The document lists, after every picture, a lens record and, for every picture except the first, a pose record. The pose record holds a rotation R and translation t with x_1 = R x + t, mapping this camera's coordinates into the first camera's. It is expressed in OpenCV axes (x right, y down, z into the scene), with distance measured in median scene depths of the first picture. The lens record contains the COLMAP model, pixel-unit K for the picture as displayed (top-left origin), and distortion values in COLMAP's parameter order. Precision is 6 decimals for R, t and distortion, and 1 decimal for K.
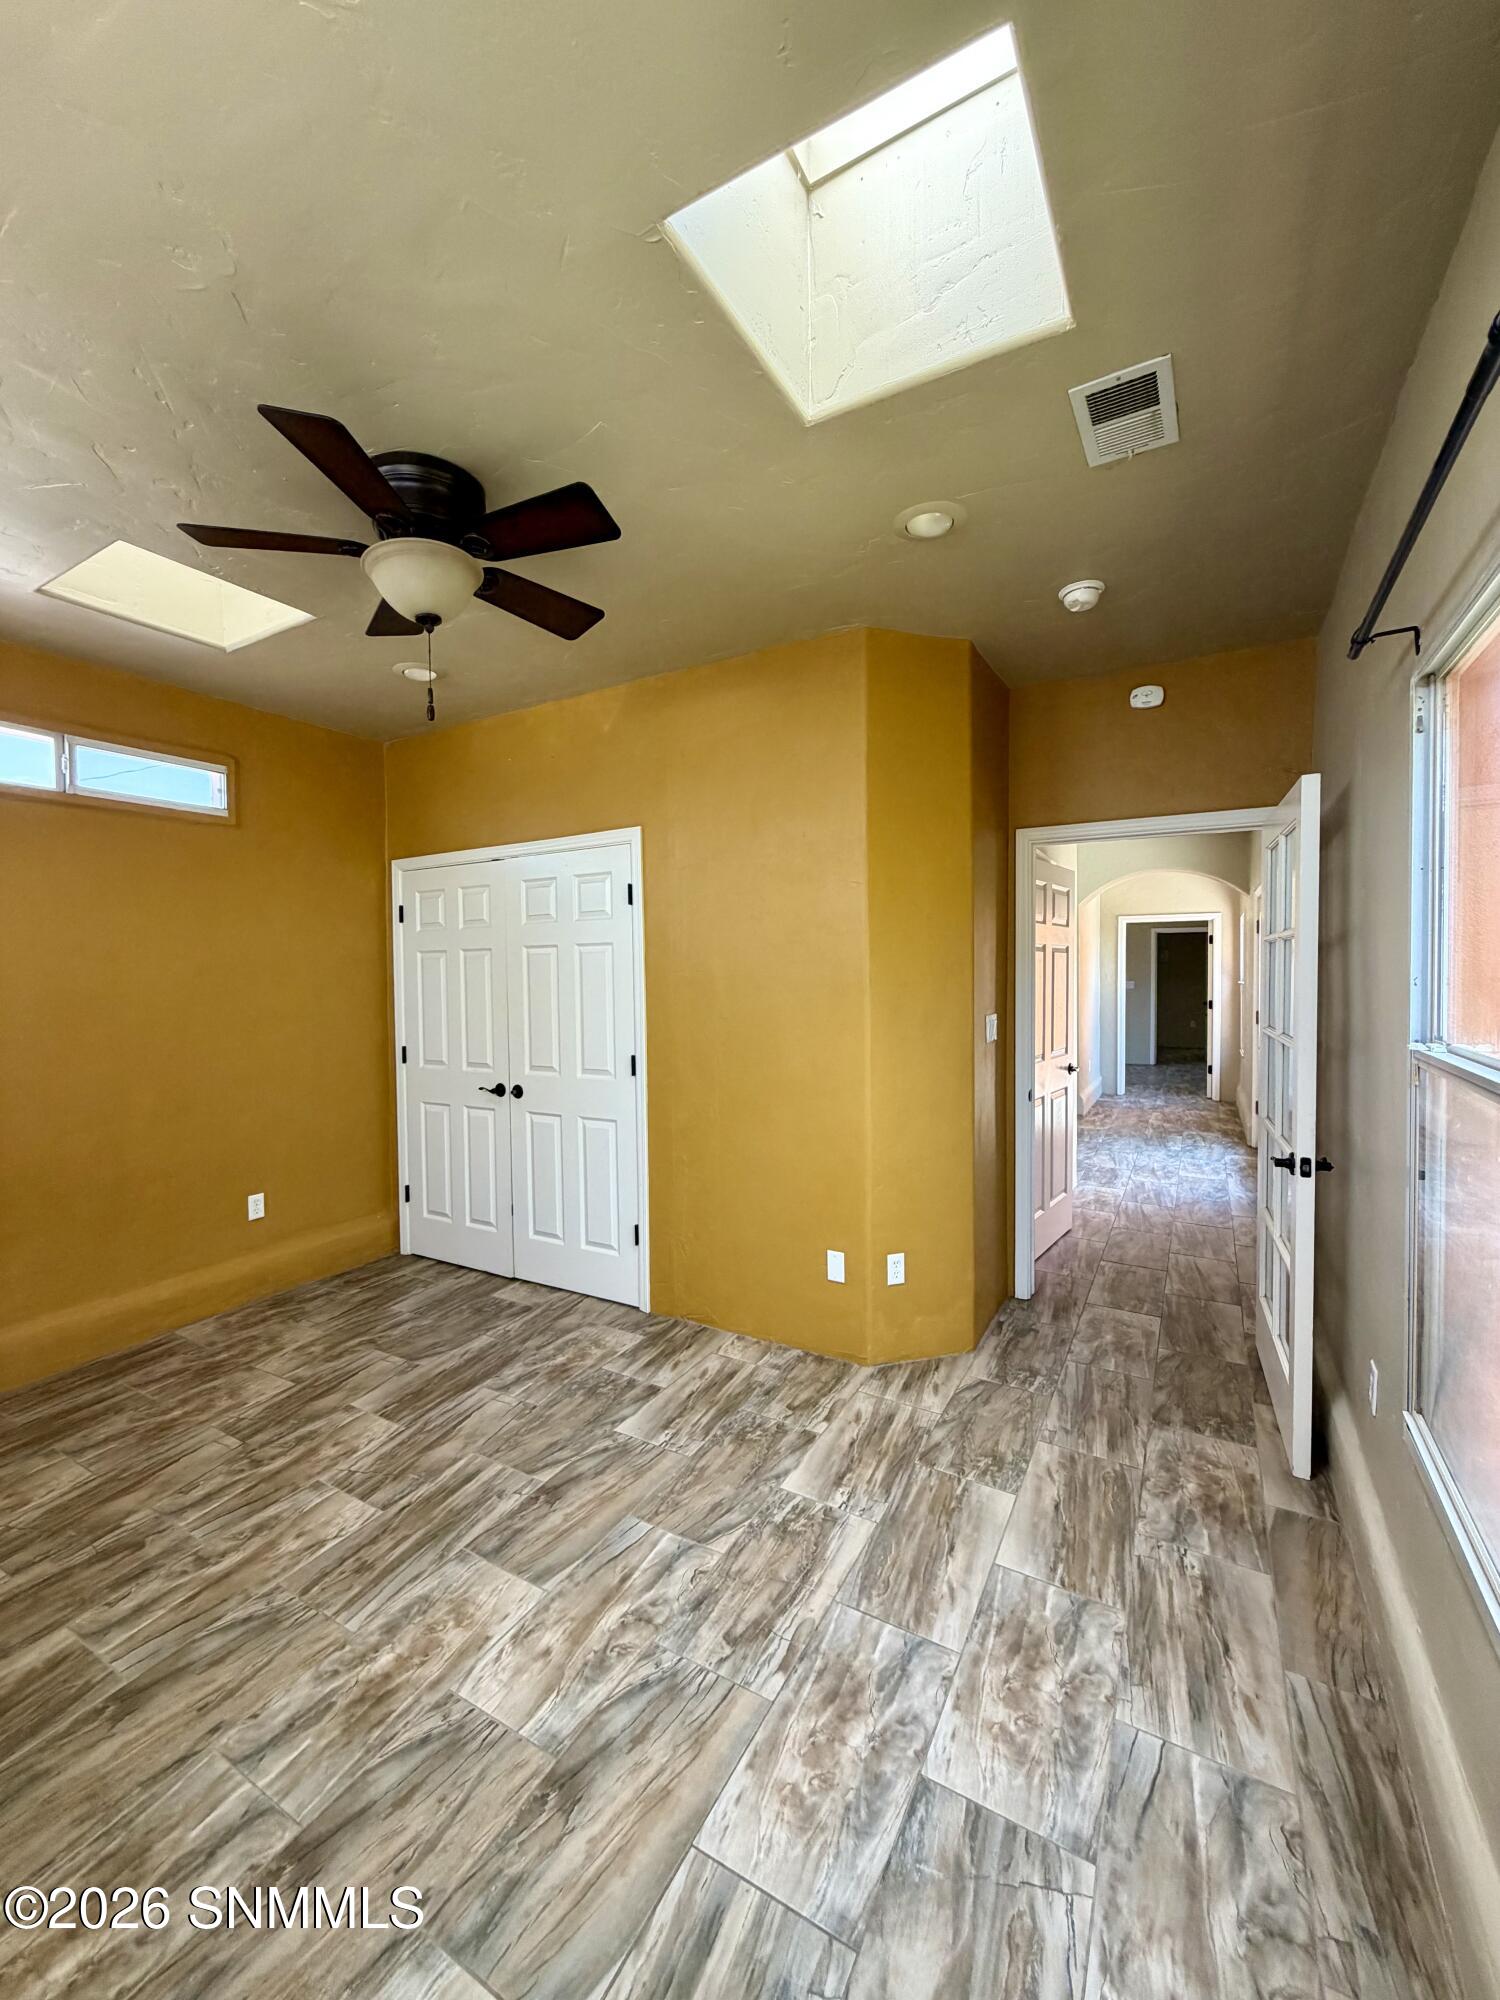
lens RADIAL K [[794.3, 0, 746.8], [0, 794.3, 997.0], [0, 0, 1]] dist [0.001073, 0.000454]
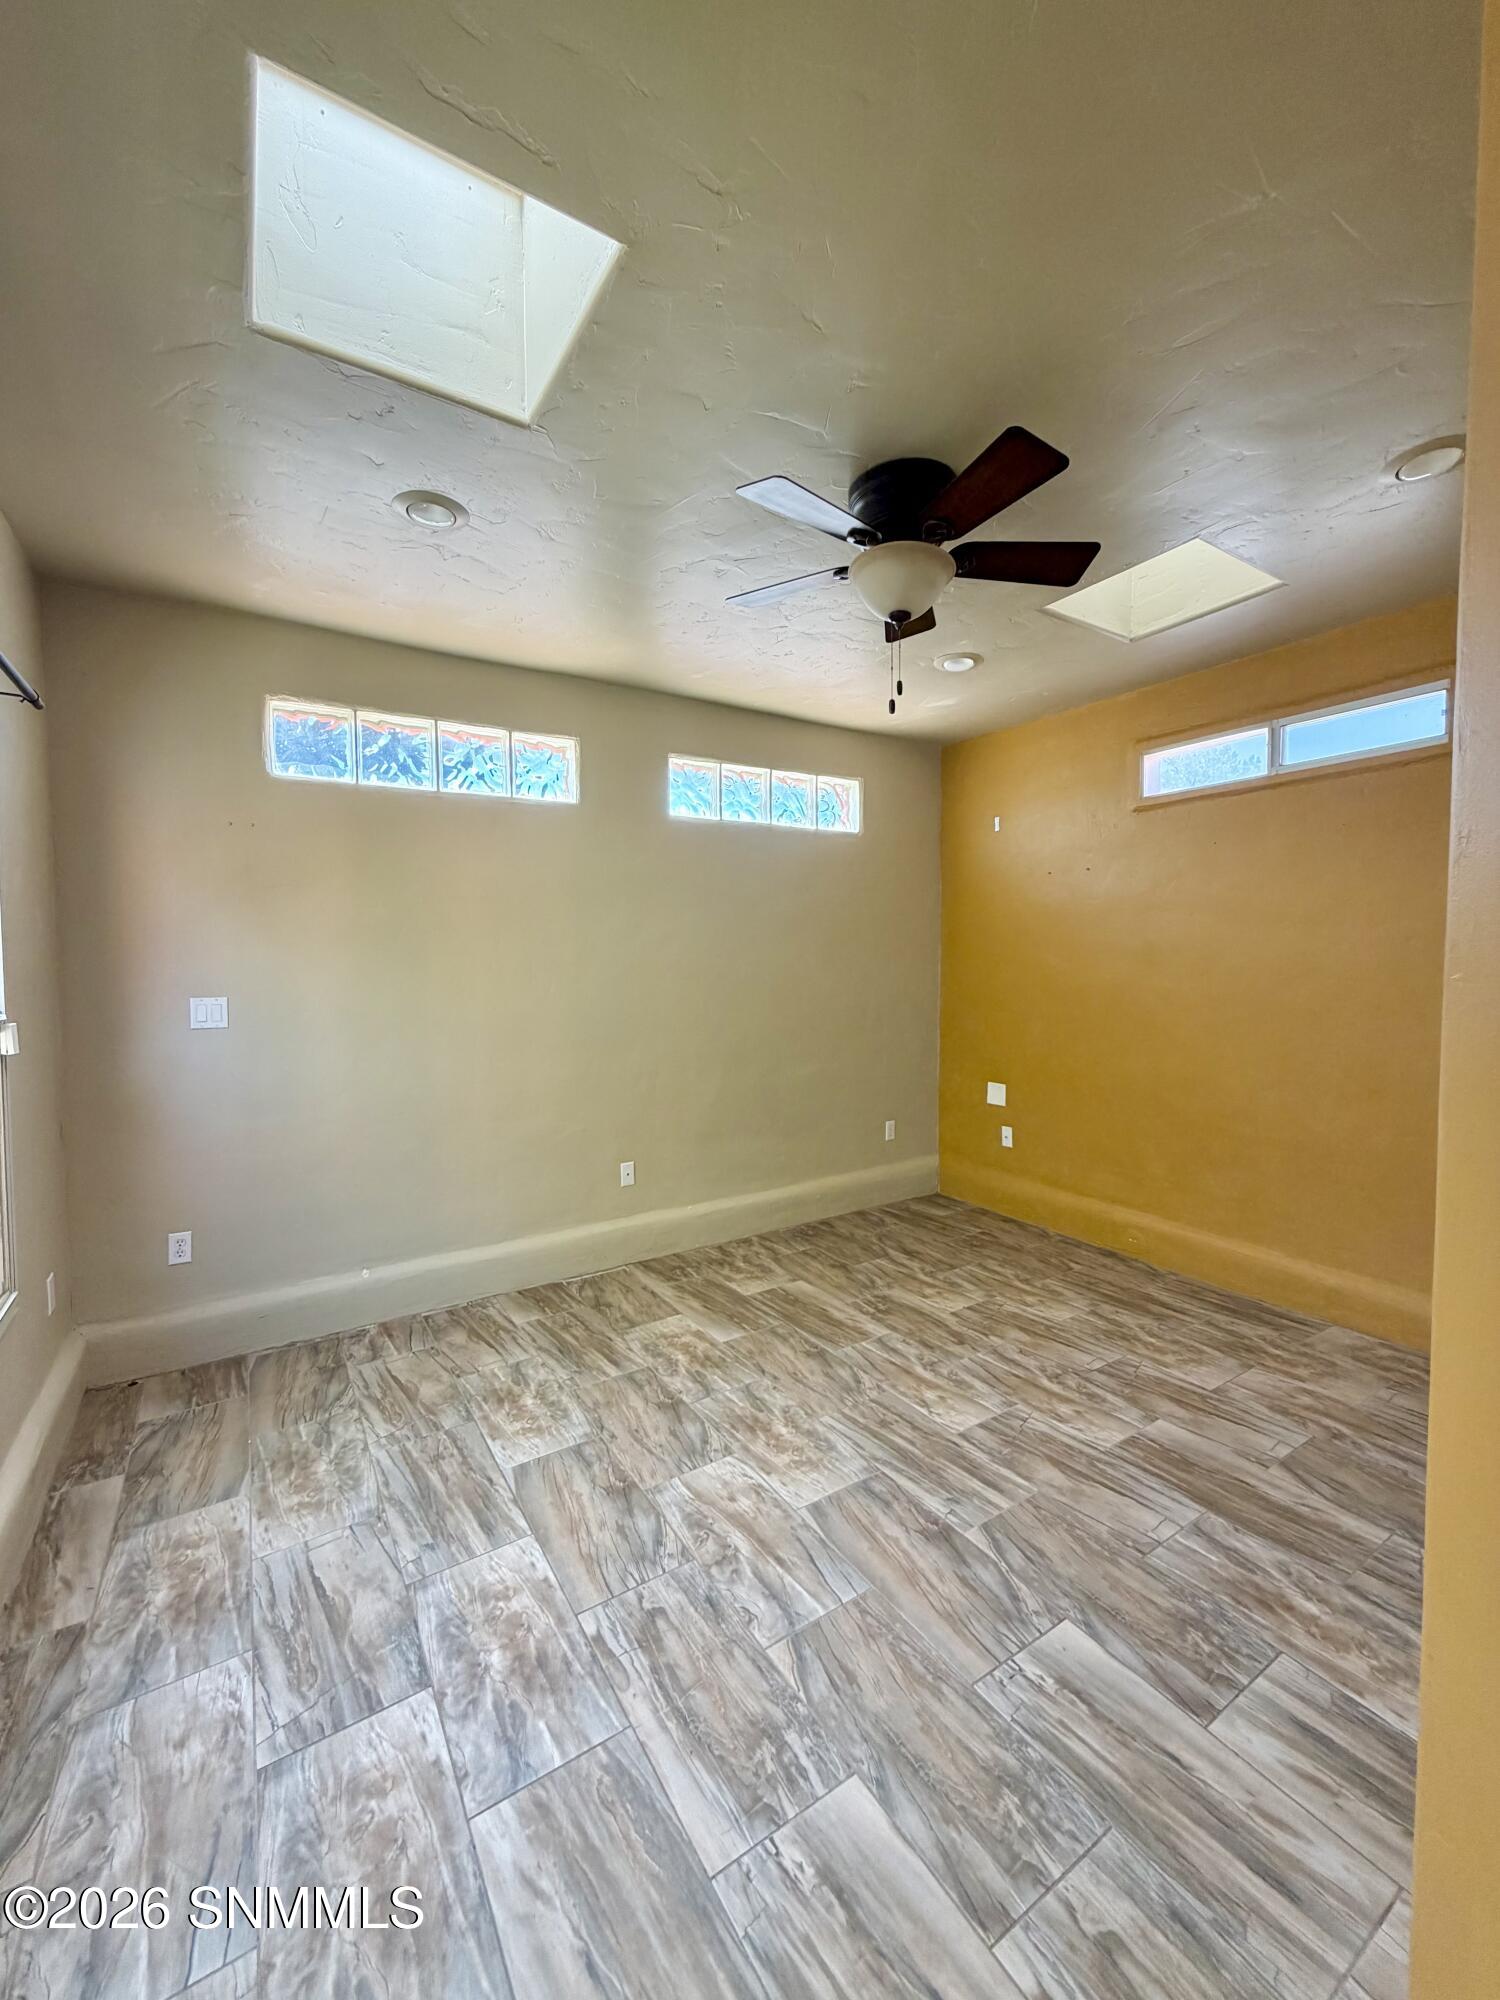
lens RADIAL K [[794.3, 0, 748.3], [0, 794.3, 995.0], [0, 0, 1]] dist [0.001073, 0.000454]
pose [[-0.464176, 0.055404, -0.884008, 0.700822], [-0.016145, 0.997347, 0.070984, -0.038576], [0.885596, 0.047221, -0.462050, 1.393972]]
